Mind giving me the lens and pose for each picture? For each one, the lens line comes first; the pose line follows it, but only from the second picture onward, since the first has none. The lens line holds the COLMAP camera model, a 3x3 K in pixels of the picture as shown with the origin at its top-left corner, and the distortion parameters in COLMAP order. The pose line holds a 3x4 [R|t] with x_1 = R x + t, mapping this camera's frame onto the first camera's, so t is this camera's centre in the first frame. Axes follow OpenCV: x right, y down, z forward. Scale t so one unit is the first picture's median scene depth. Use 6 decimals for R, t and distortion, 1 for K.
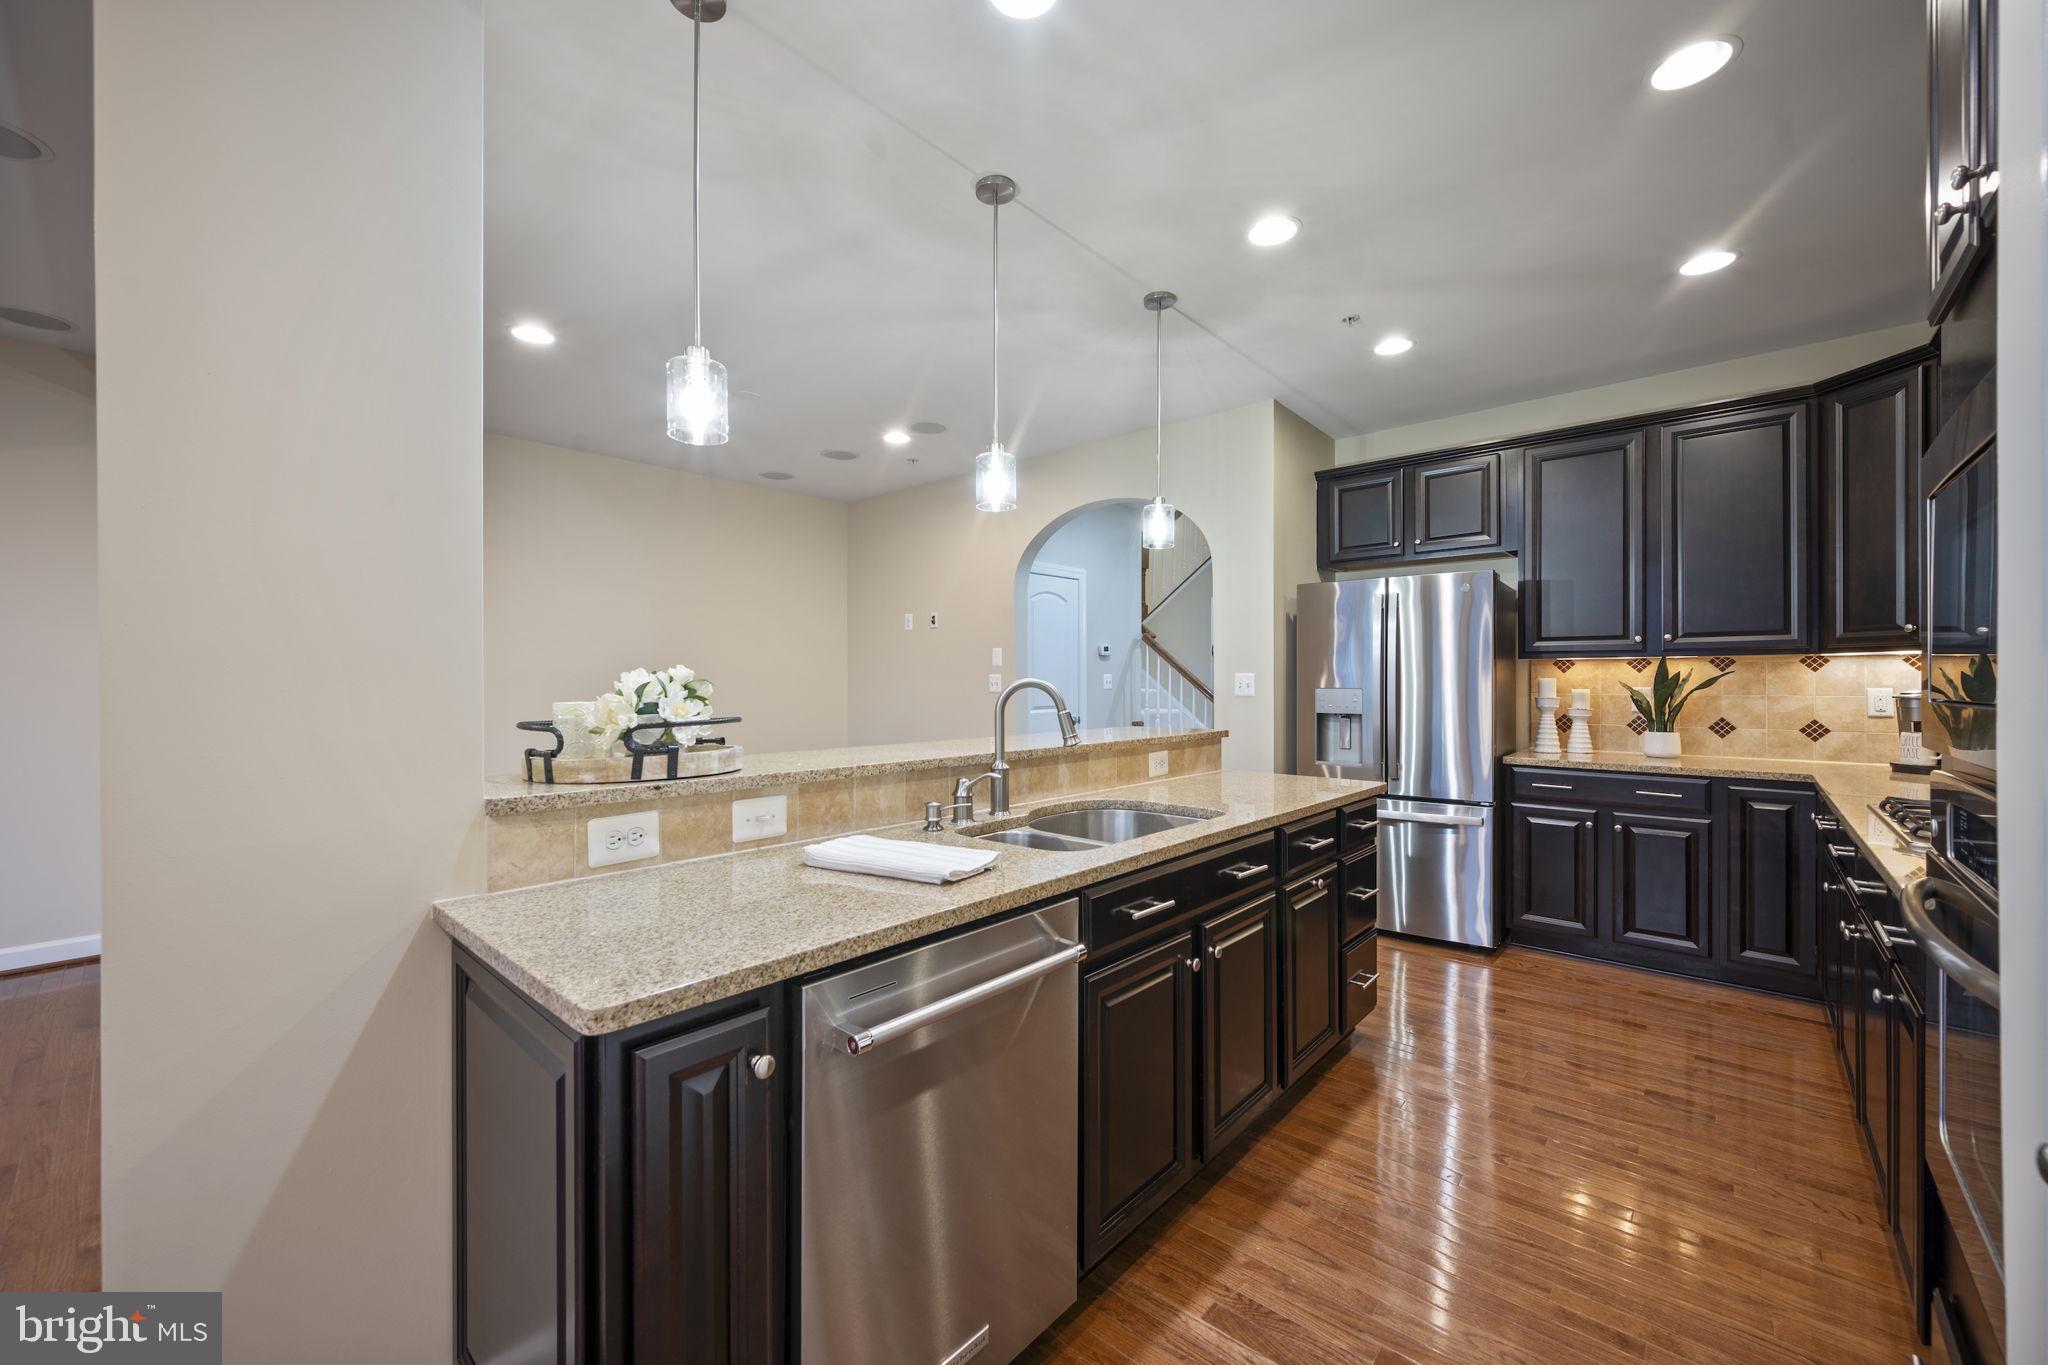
lens RADIAL K [[797.2, 0, 1017.6], [0, 797.2, 681.5], [0, 0, 1]] dist [-0.001315, -0.000009]
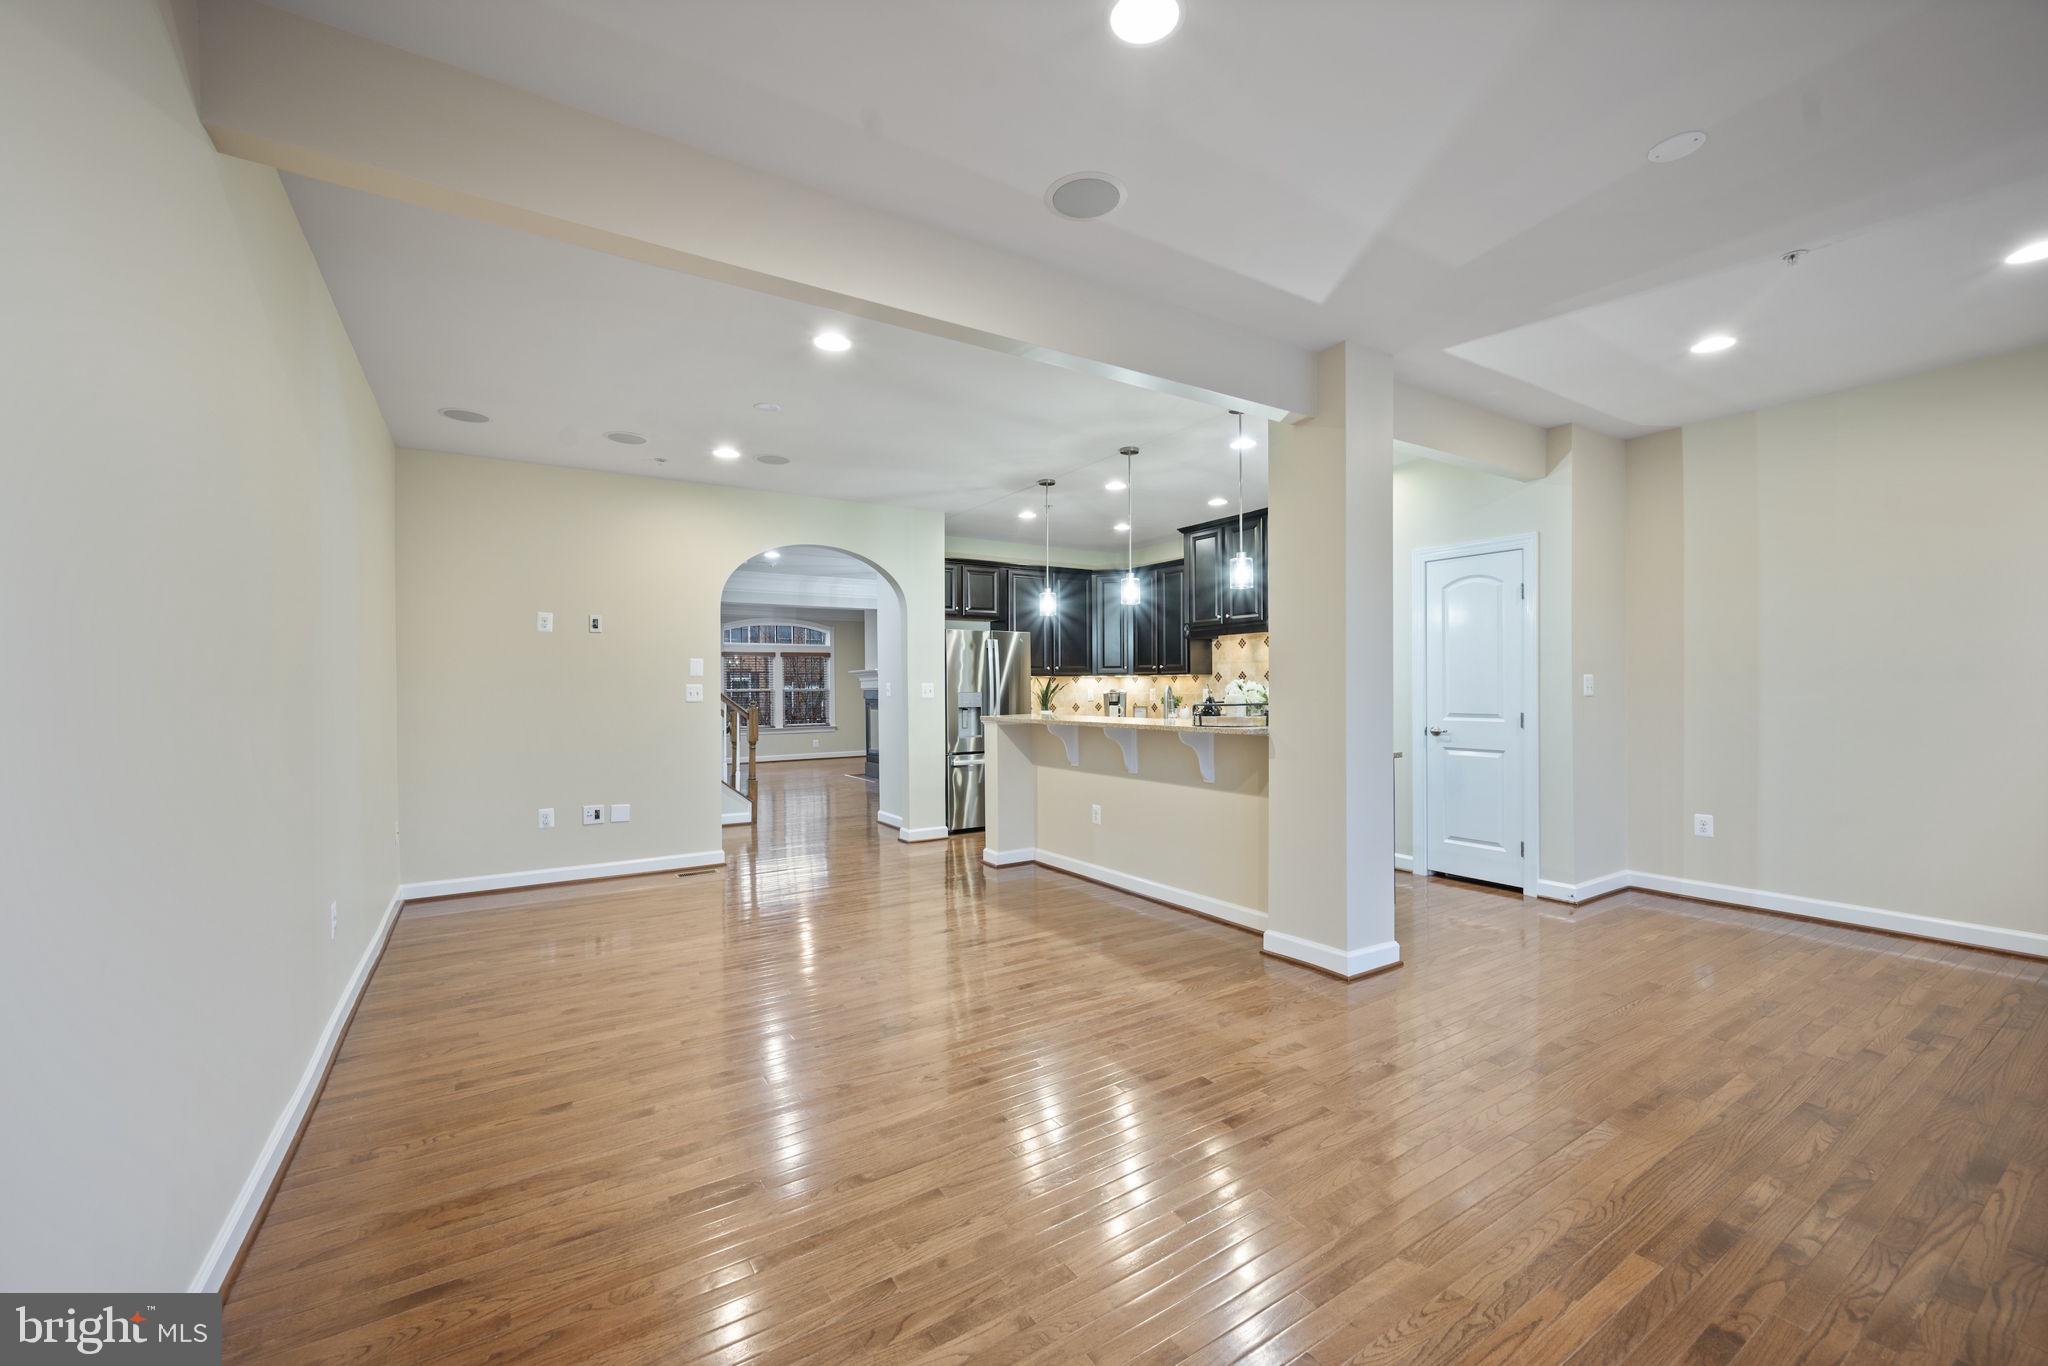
lens RADIAL K [[839.3, 0, 1017.8], [0, 839.3, 686.1], [0, 0, 1]] dist [-0.001816, -0.000160]
pose [[0.280522, 0.000374, 0.959848, -1.456481], [0.008511, 0.999960, -0.002877, 0.002381], [-0.959810, 0.008976, 0.280507, 0.421756]]
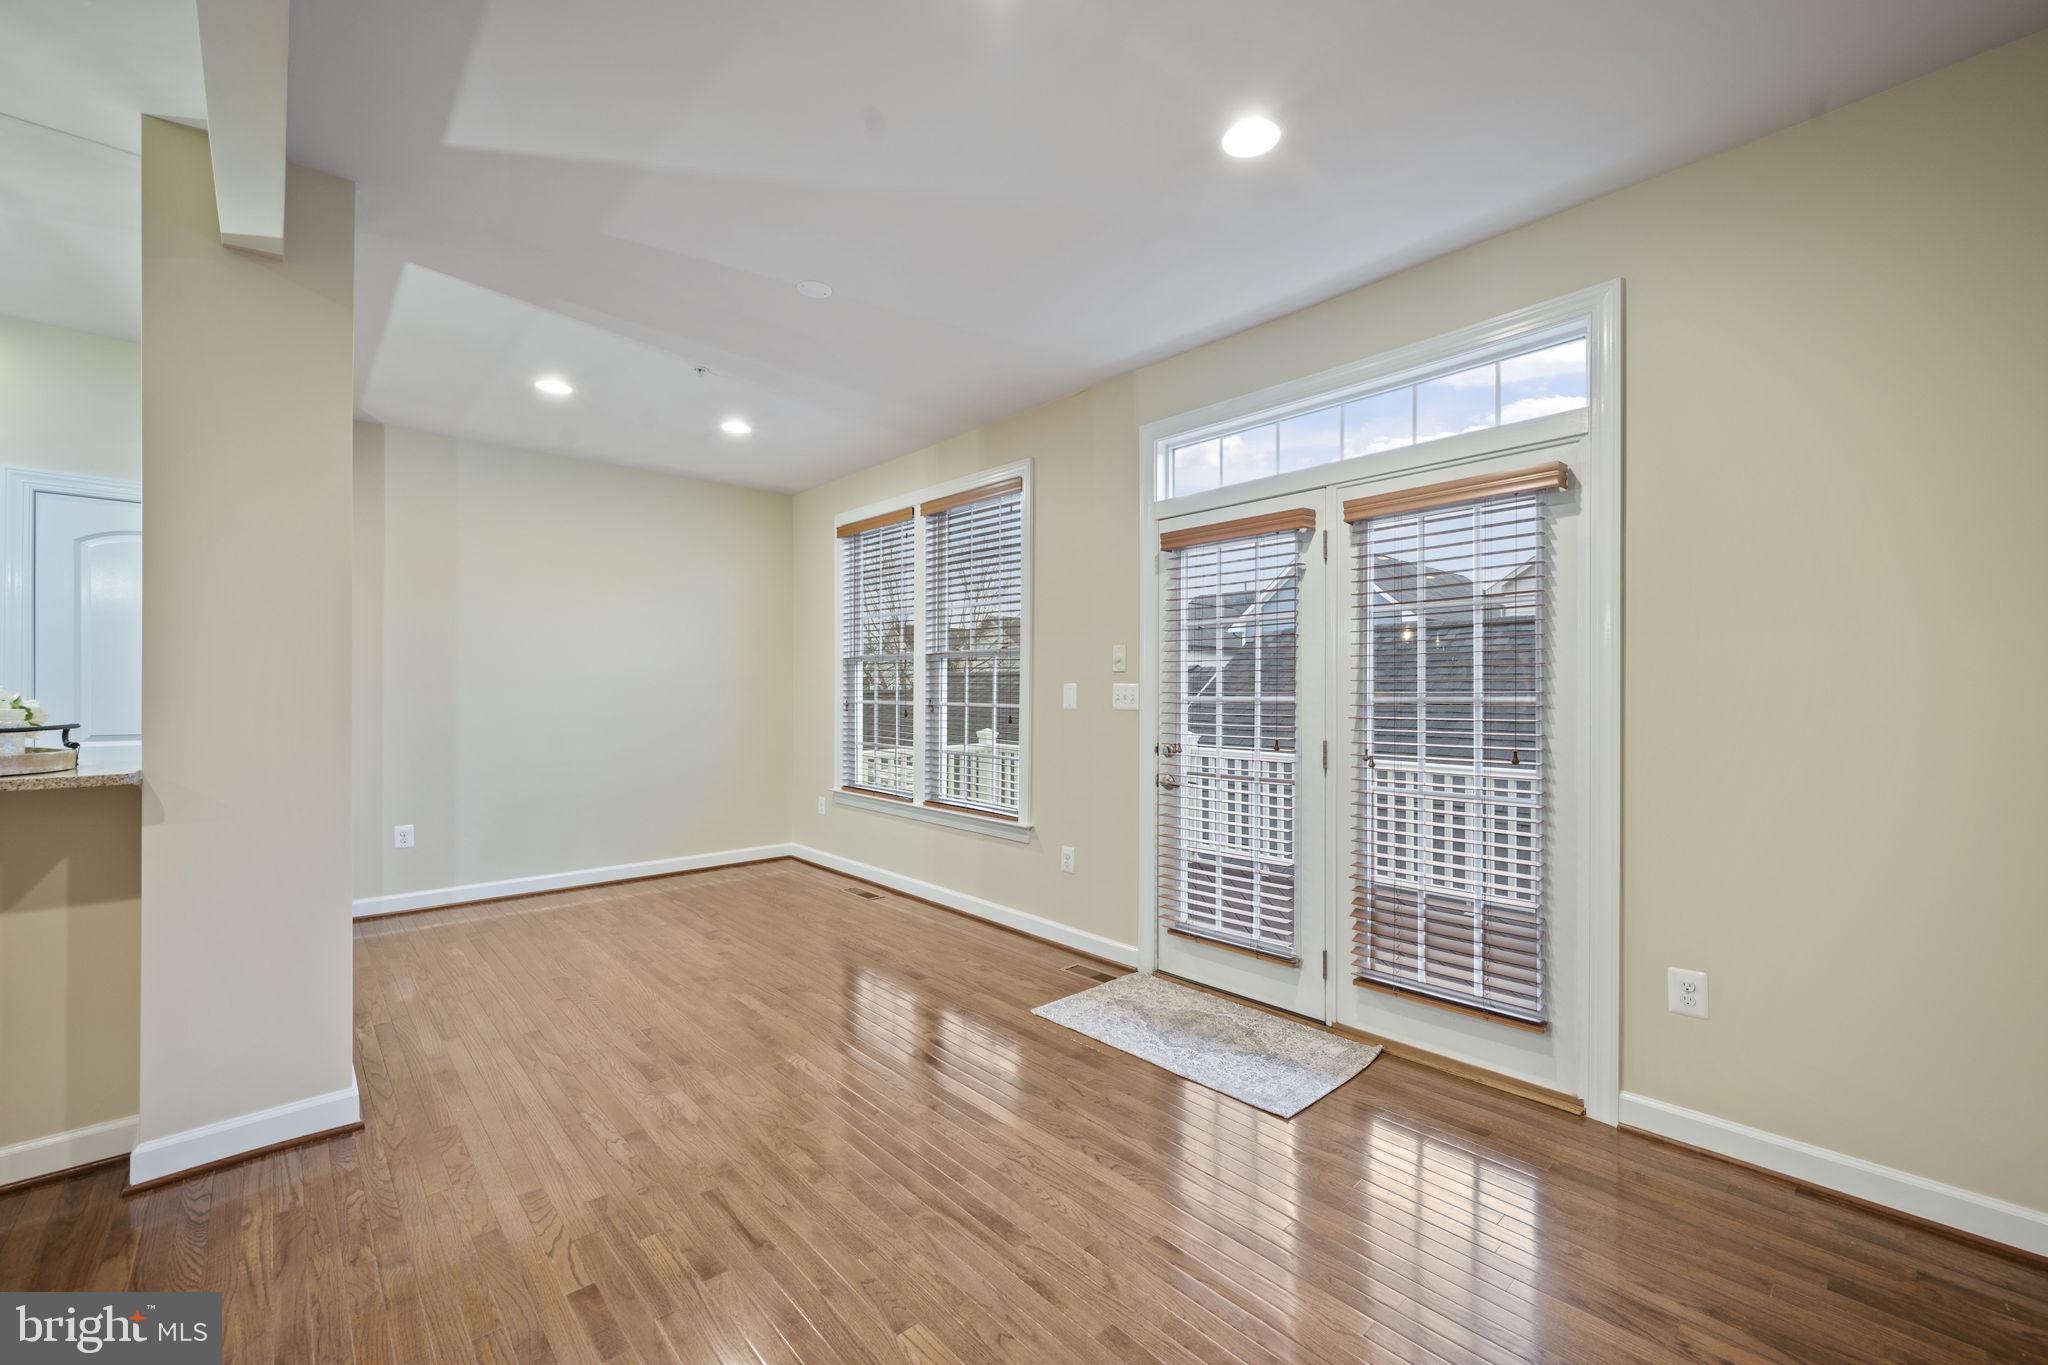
lens RADIAL K [[826.1, 0, 1034.1], [0, 826.1, 697.0], [0, 0, 1]] dist [0.000052, 0.000111]
pose [[-0.995481, -0.002279, 0.094932, -1.001241], [-0.001687, 0.999979, 0.006320, -0.000018], [-0.094945, 0.006131, -0.995464, 0.929709]]
